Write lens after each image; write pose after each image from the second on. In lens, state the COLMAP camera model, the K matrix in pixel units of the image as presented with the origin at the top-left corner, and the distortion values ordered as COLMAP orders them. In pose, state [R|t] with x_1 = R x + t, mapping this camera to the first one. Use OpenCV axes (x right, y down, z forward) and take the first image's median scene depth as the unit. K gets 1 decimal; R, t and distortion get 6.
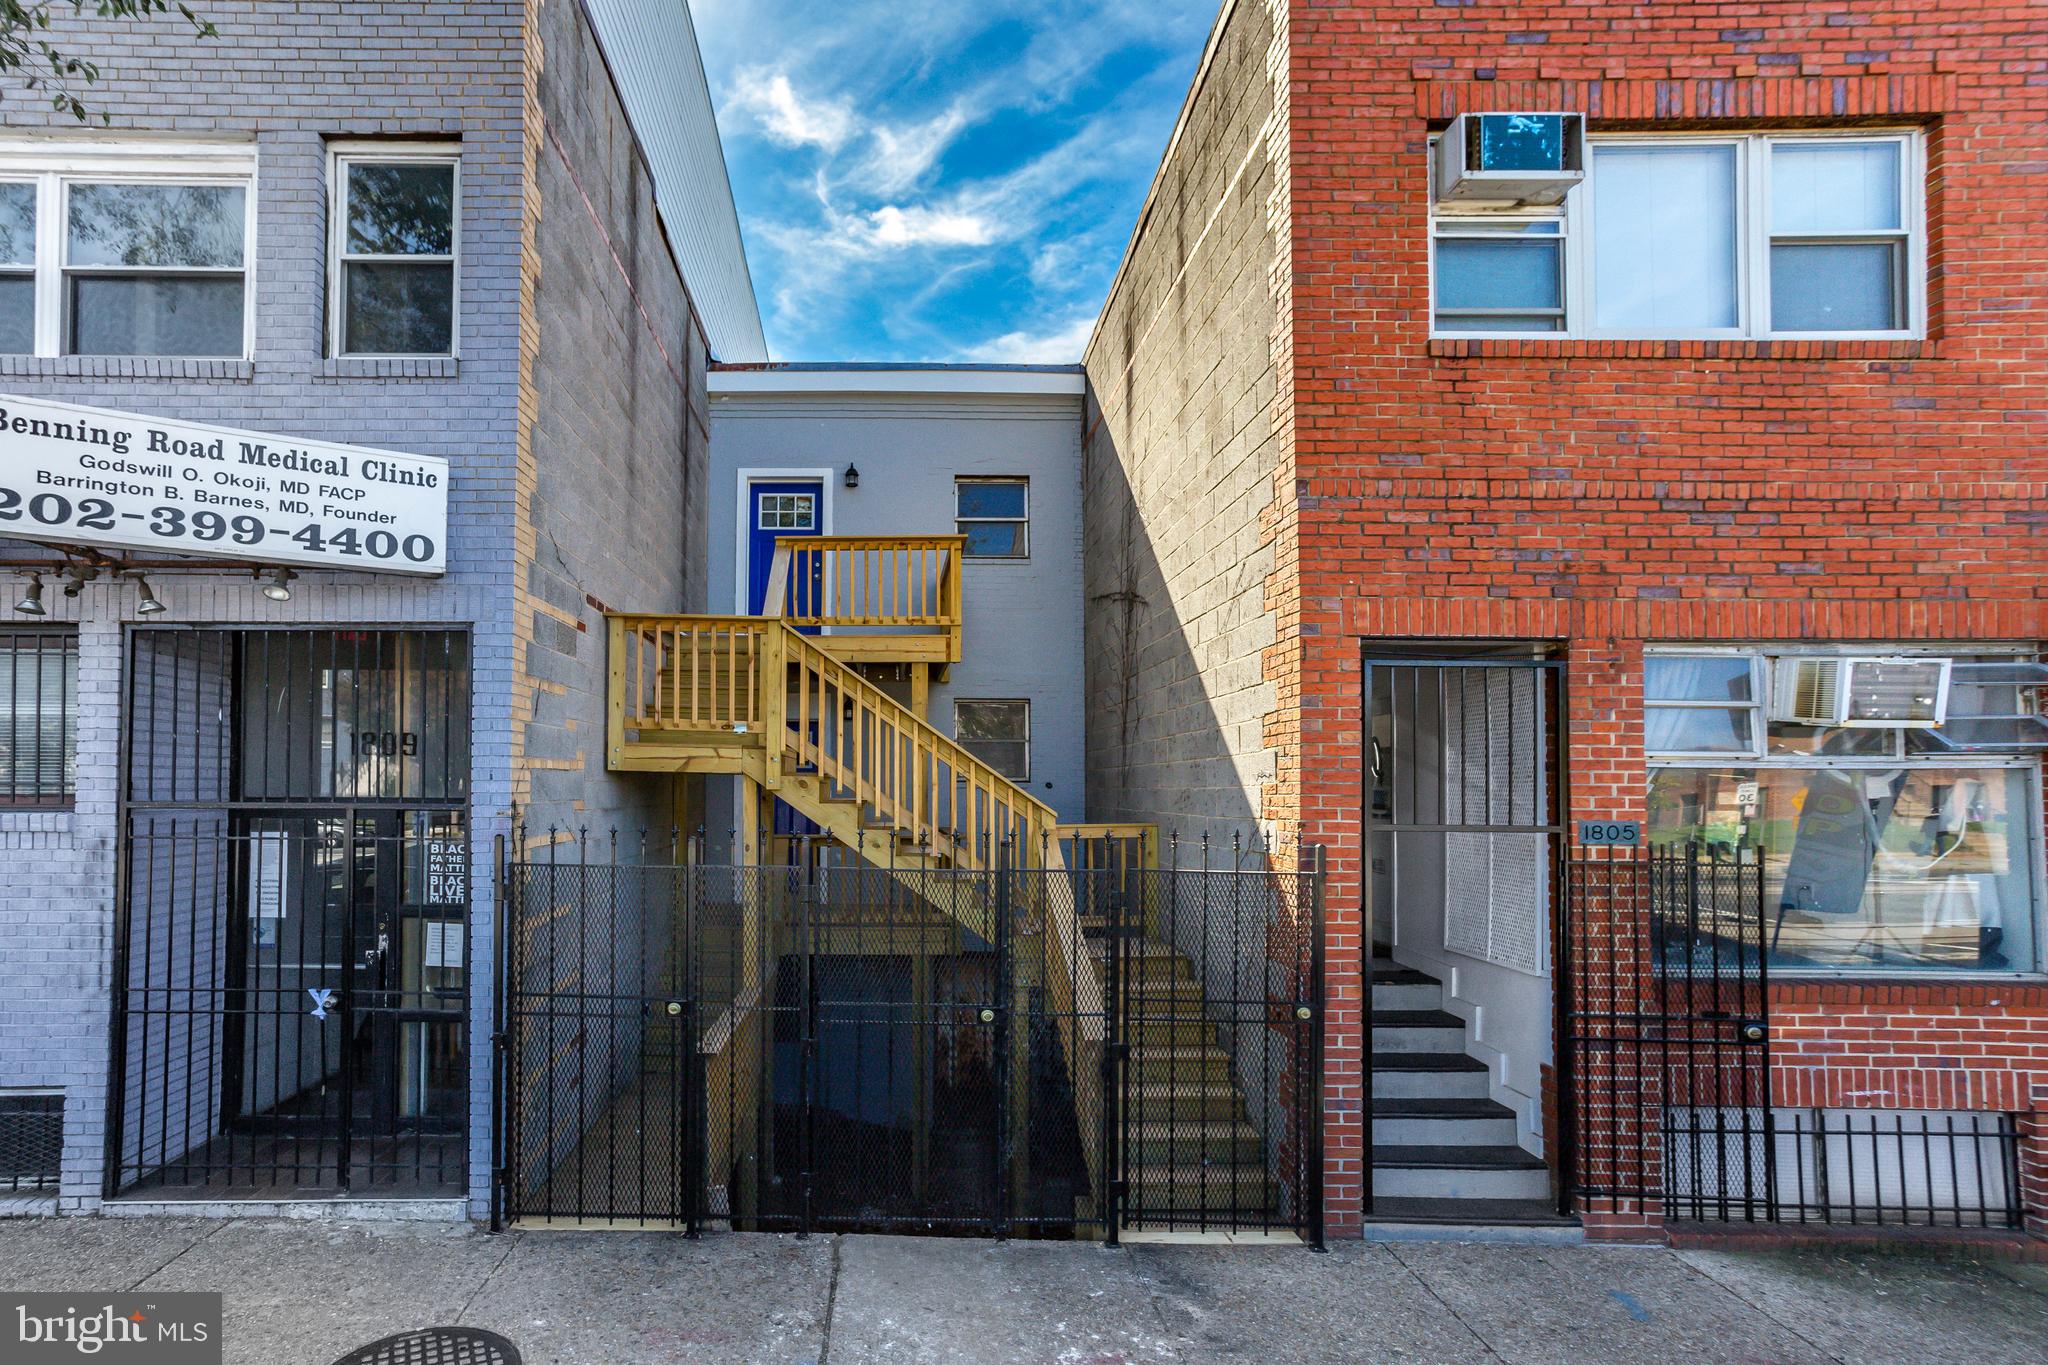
lens RADIAL K [[1048.4, 0, 1024.0], [0, 1048.4, 682.5], [0, 0, 1]] dist [-0.028241, 0.032513]
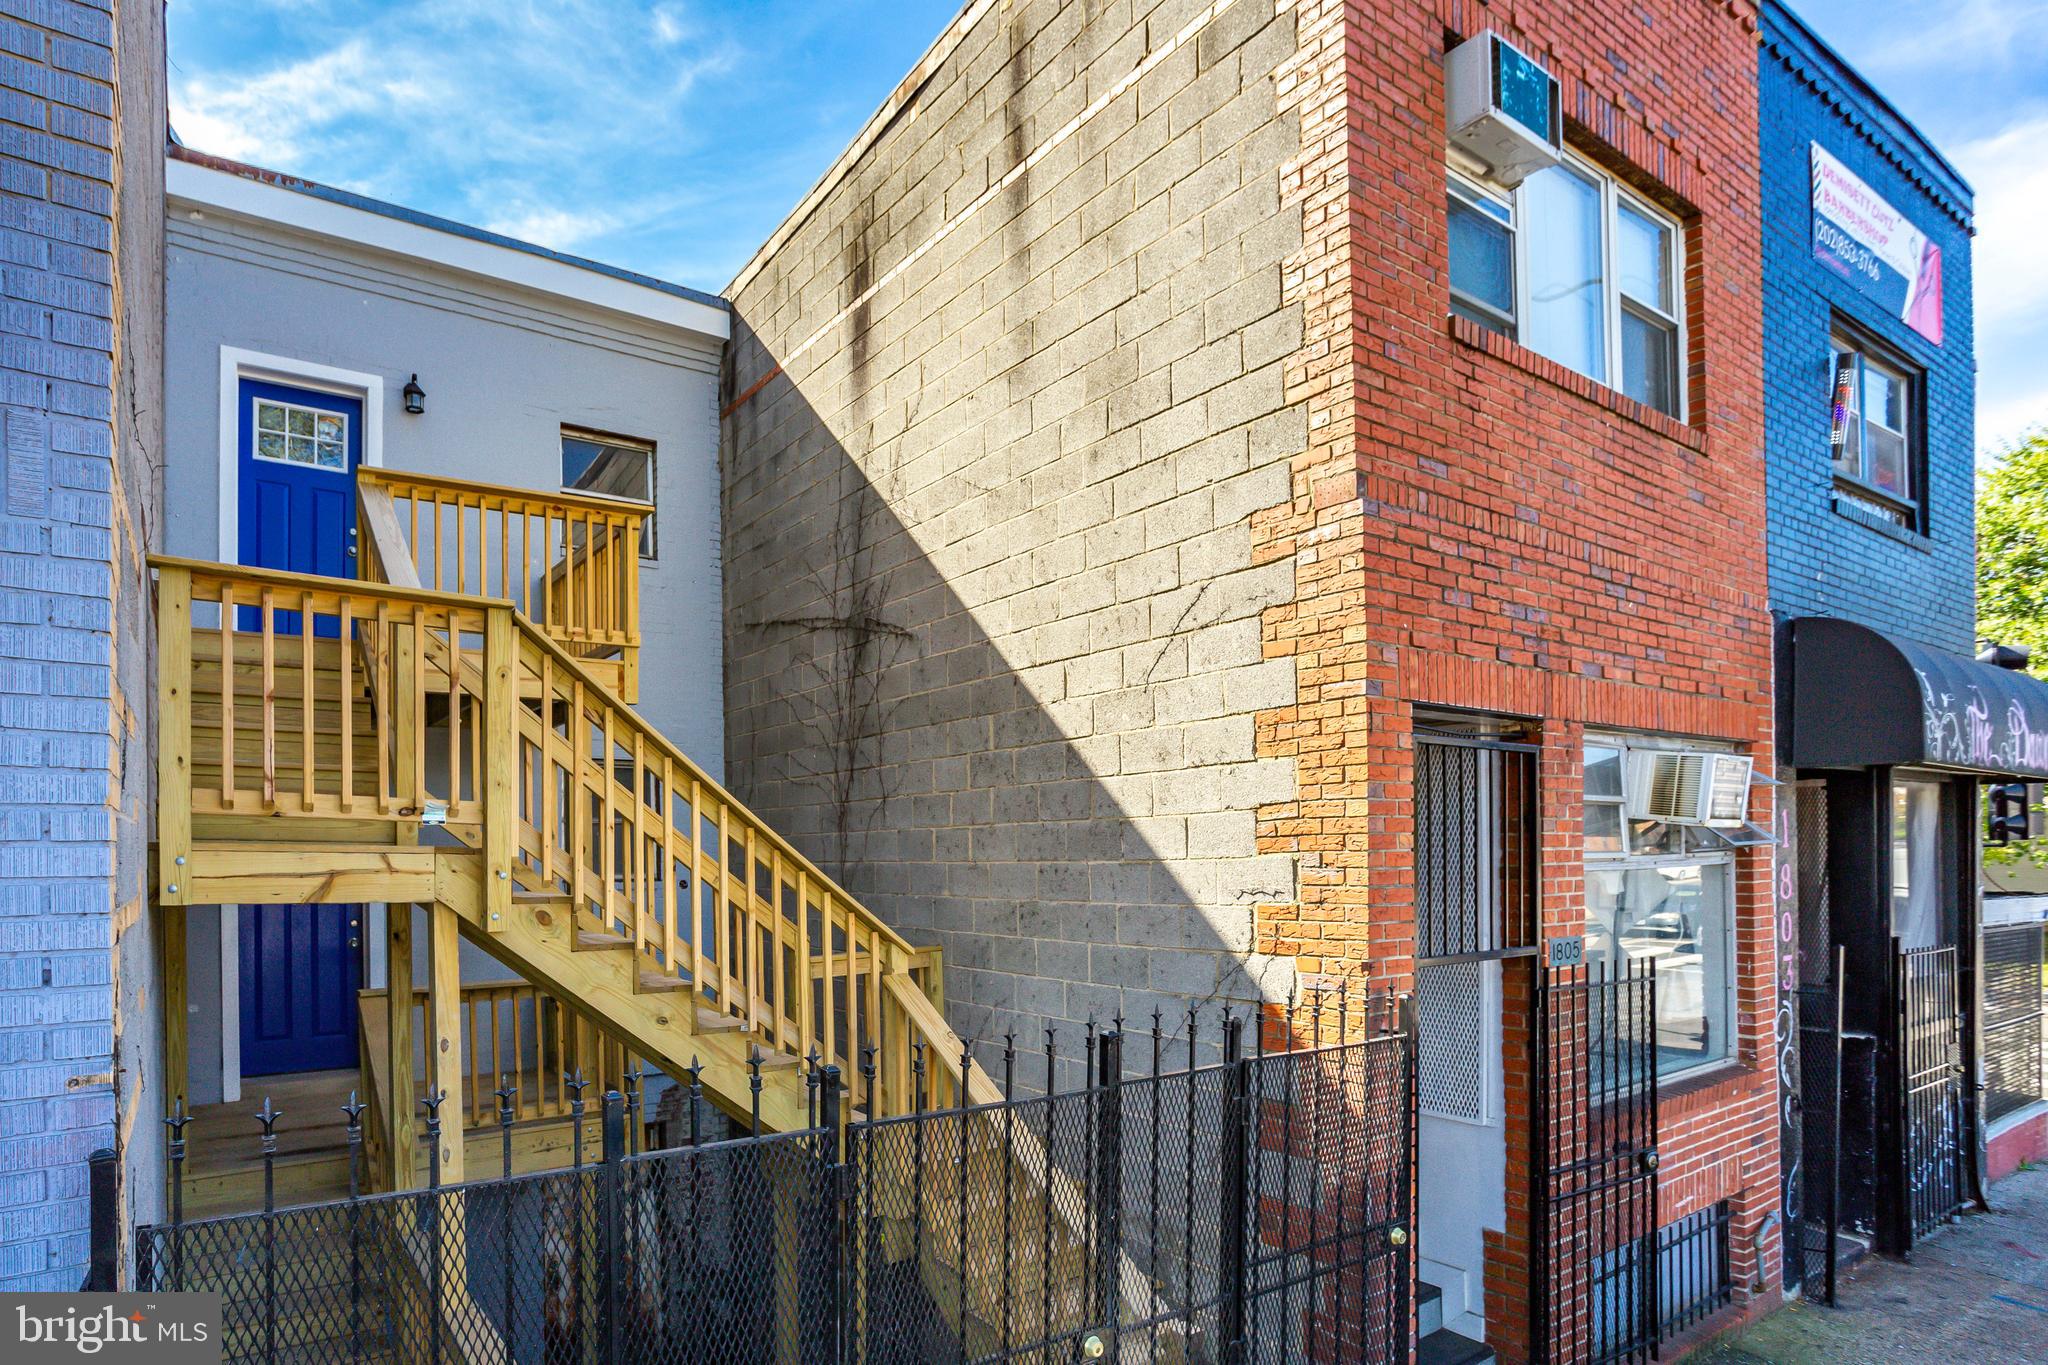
lens RADIAL K [[1206.3, 0, 1021.0], [0, 1206.3, 805.7], [0, 0, 1]] dist [-0.051904, 0.026059]
pose [[0.893676, 0.017009, 0.448391, -0.246492], [-0.039936, 0.998331, 0.041724, 0.003370], [-0.446933, -0.055195, 0.892863, 0.313681]]
